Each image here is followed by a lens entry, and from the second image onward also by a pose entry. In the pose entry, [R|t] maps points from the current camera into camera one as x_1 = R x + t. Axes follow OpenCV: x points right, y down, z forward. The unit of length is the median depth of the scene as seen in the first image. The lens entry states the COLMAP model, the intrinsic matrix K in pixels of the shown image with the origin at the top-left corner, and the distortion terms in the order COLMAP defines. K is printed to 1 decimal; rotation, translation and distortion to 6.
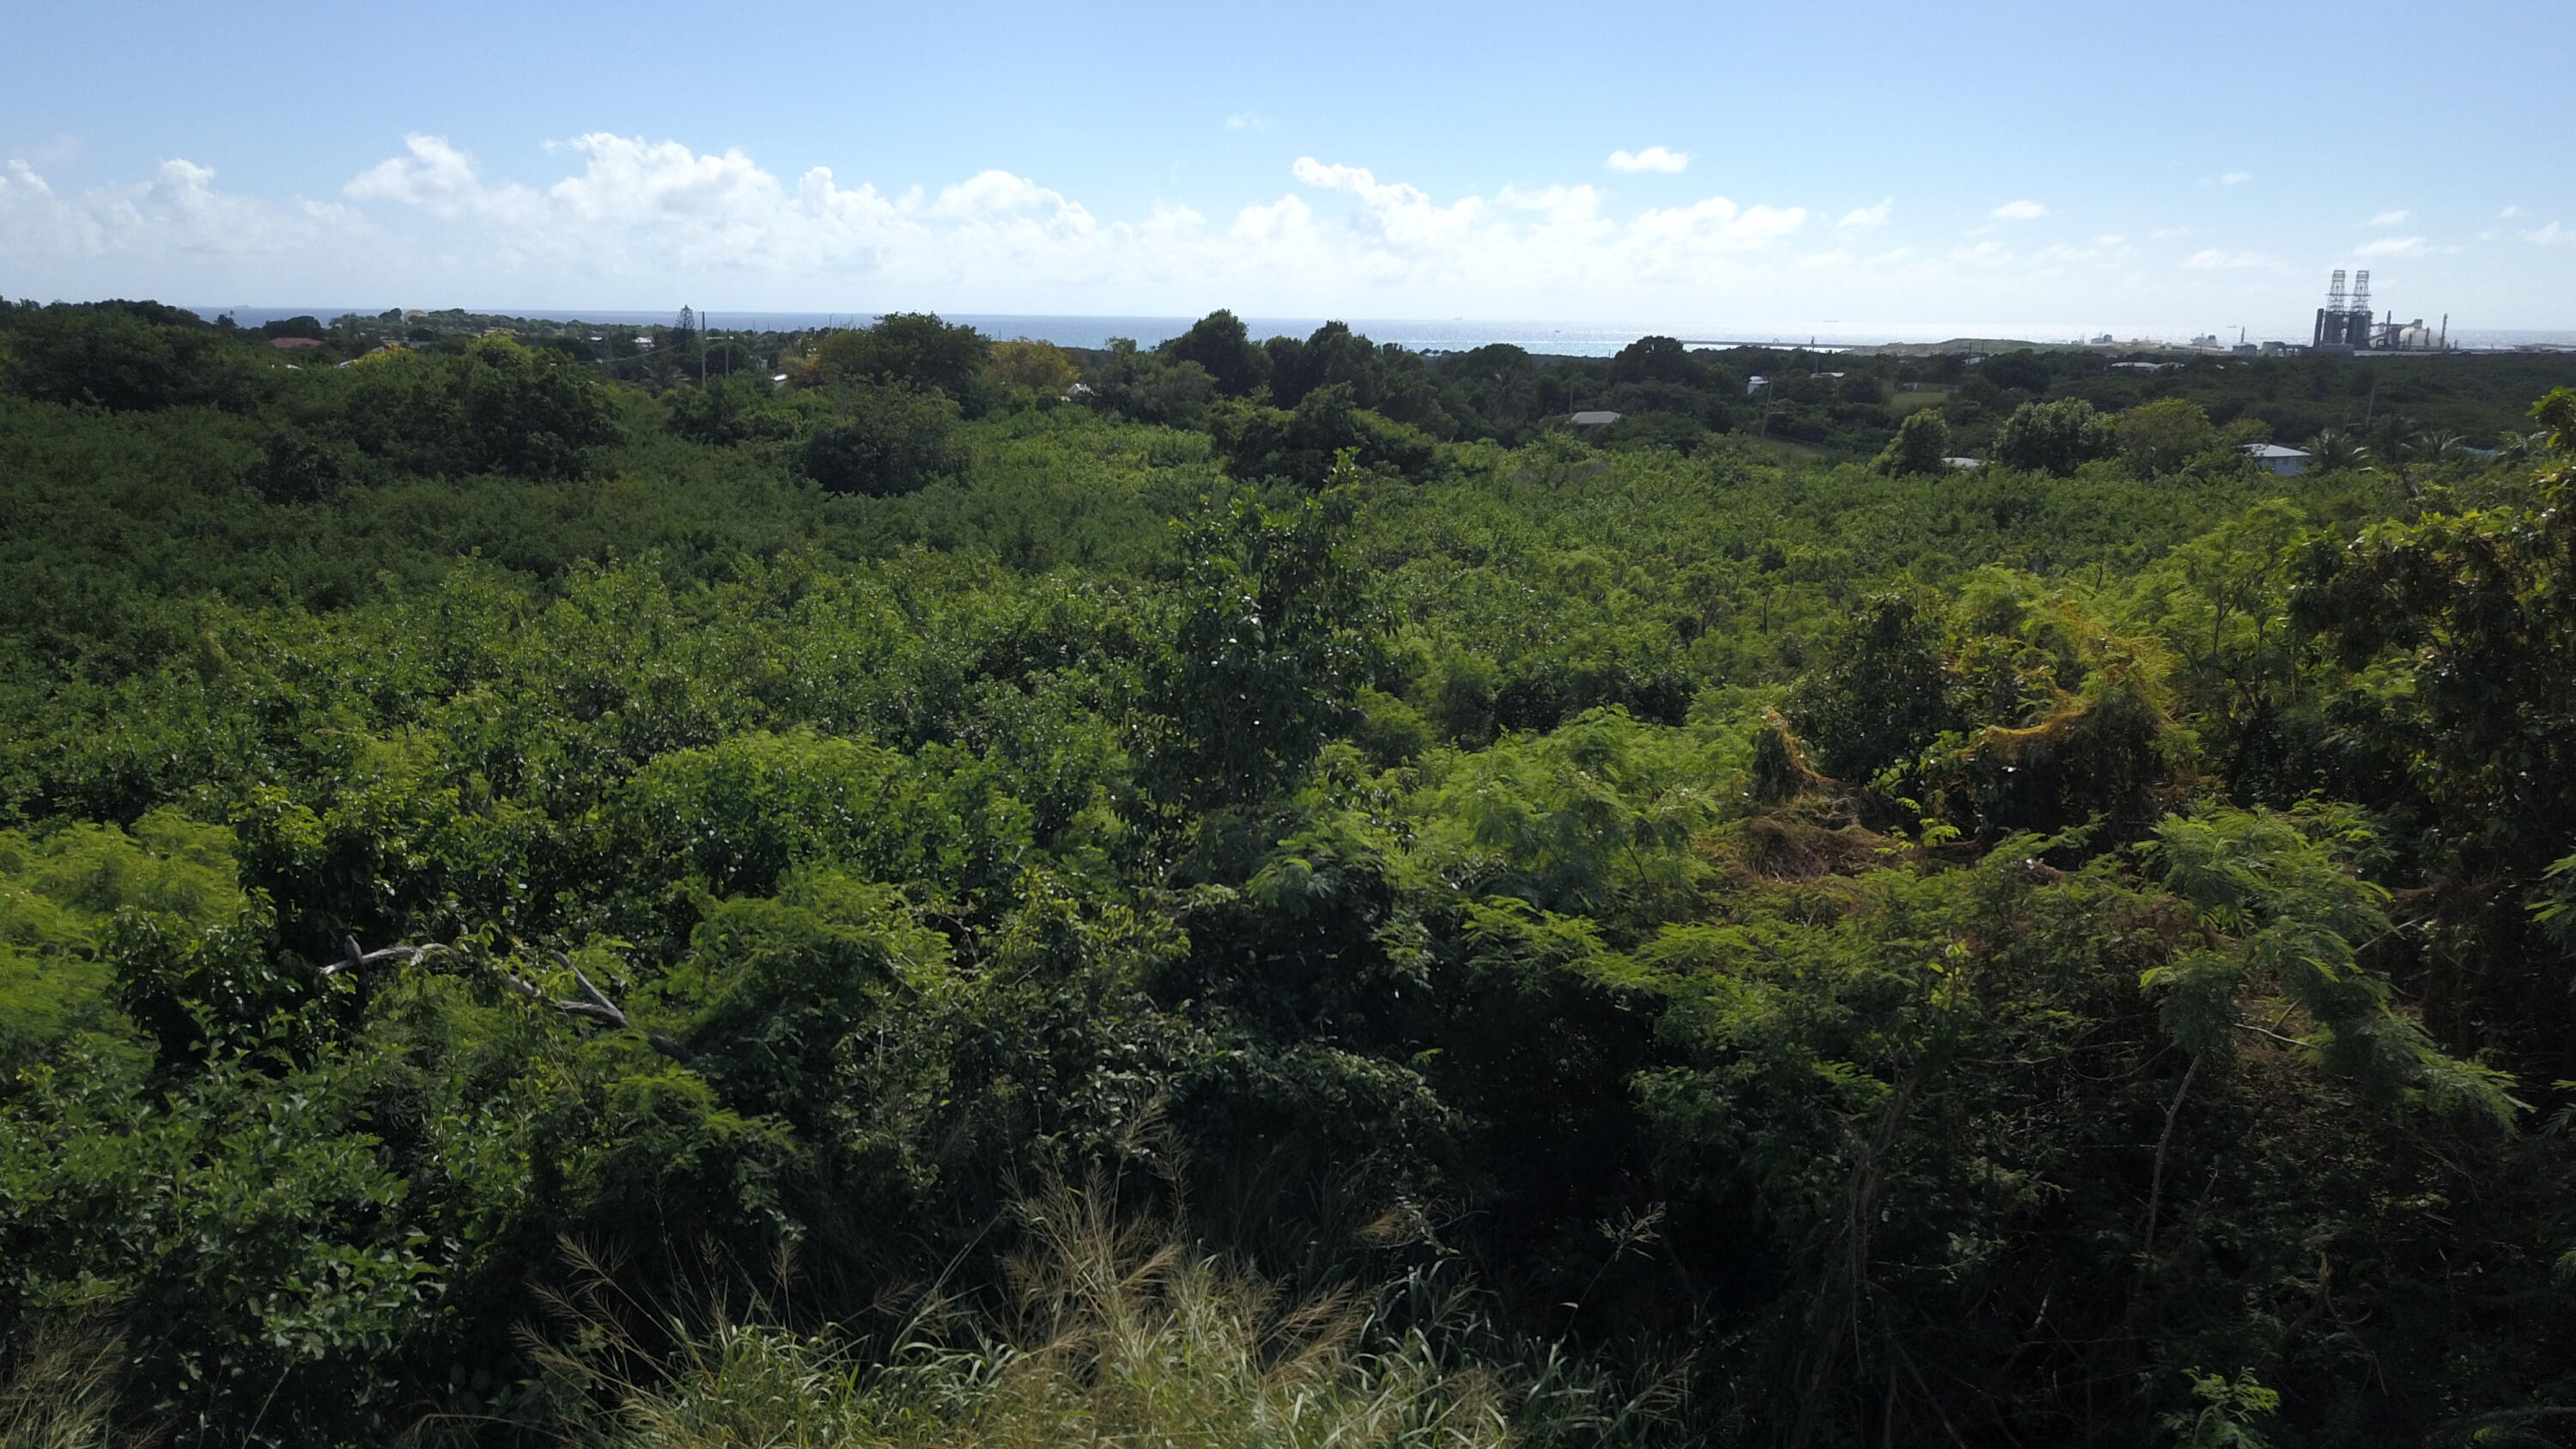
lens RADIAL K [[2122.9, 0, 1297.4], [0, 2122.9, 713.4], [0, 0, 1]] dist [0.002864, -0.007917]
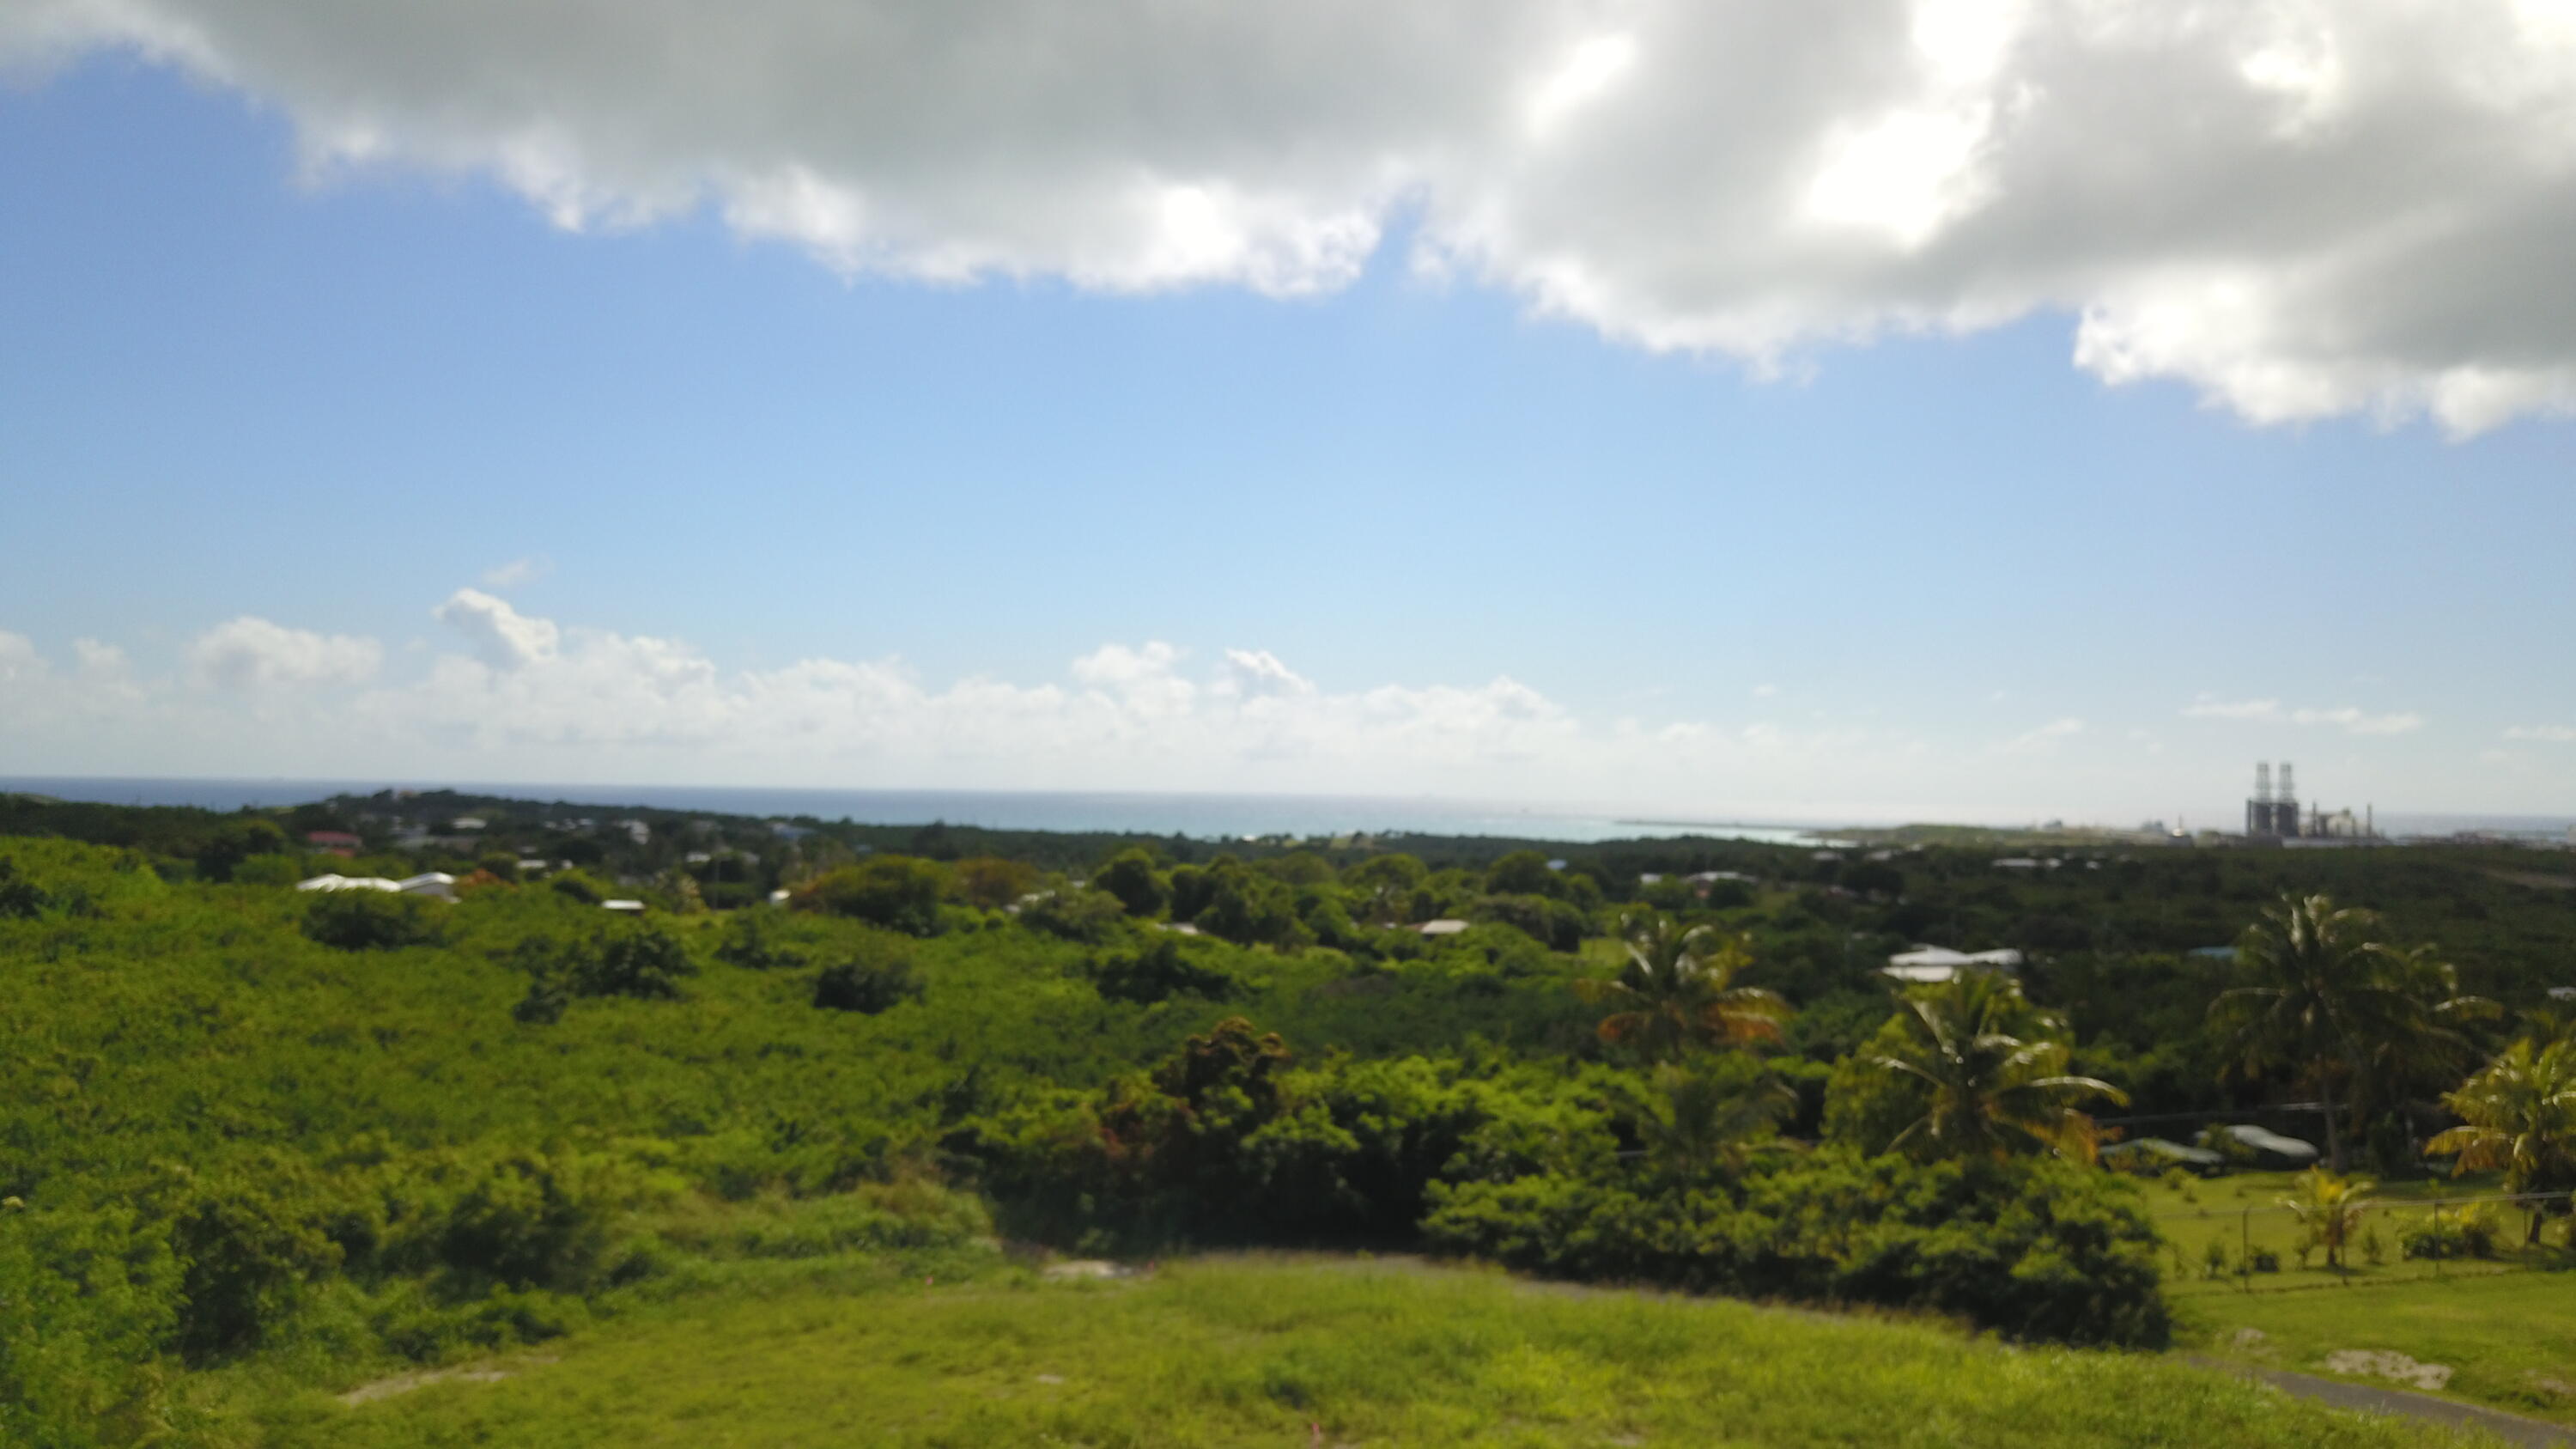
lens RADIAL K [[2122.9, 0, 1283.1], [0, 2122.9, 733.9], [0, 0, 1]] dist [0.002864, -0.007917]
pose [[0.999954, 0.006144, 0.007418, 0.048044], [-0.004427, 0.977149, -0.212507, 0.014801], [-0.008554, 0.212465, 0.977131, -0.284042]]
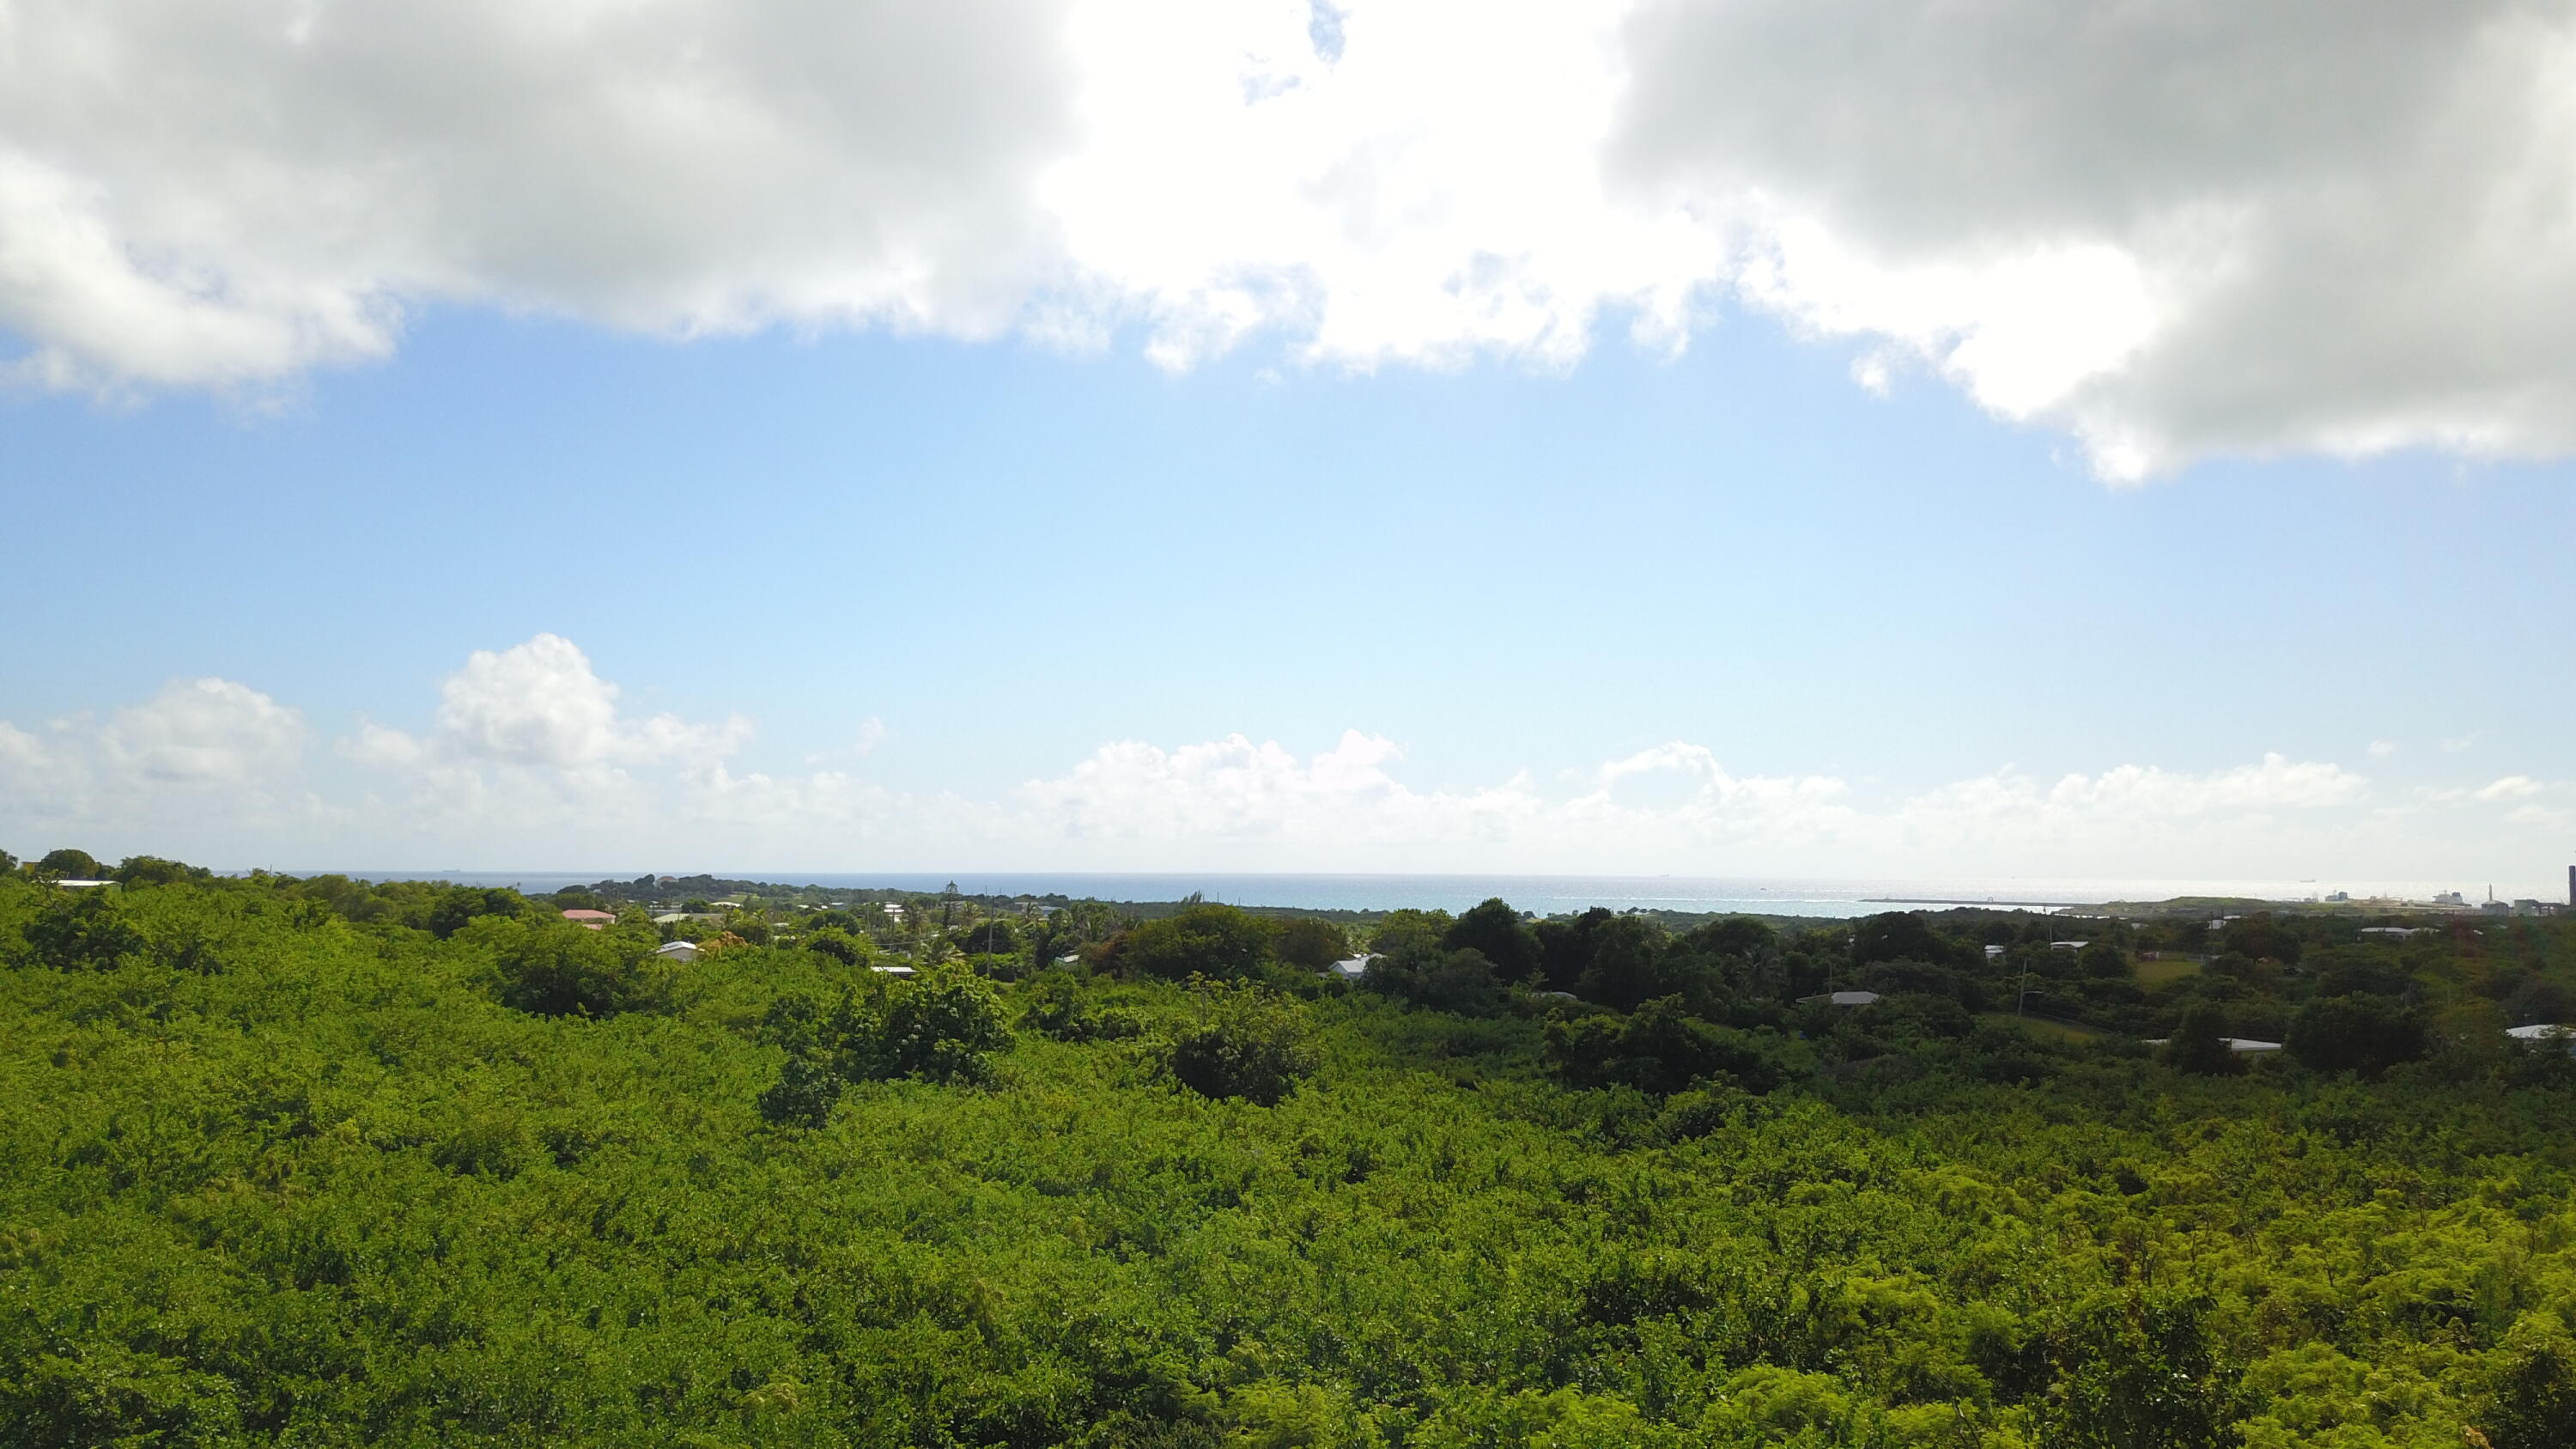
lens RADIAL K [[2122.9, 0, 1291.4], [0, 2122.9, 739.6], [0, 0, 1]] dist [0.002864, -0.007917]
pose [[0.995088, -0.010116, -0.098476, -0.033647], [-0.014476, 0.969203, -0.245838, -0.007048], [0.097931, 0.246056, 0.964296, -0.046498]]
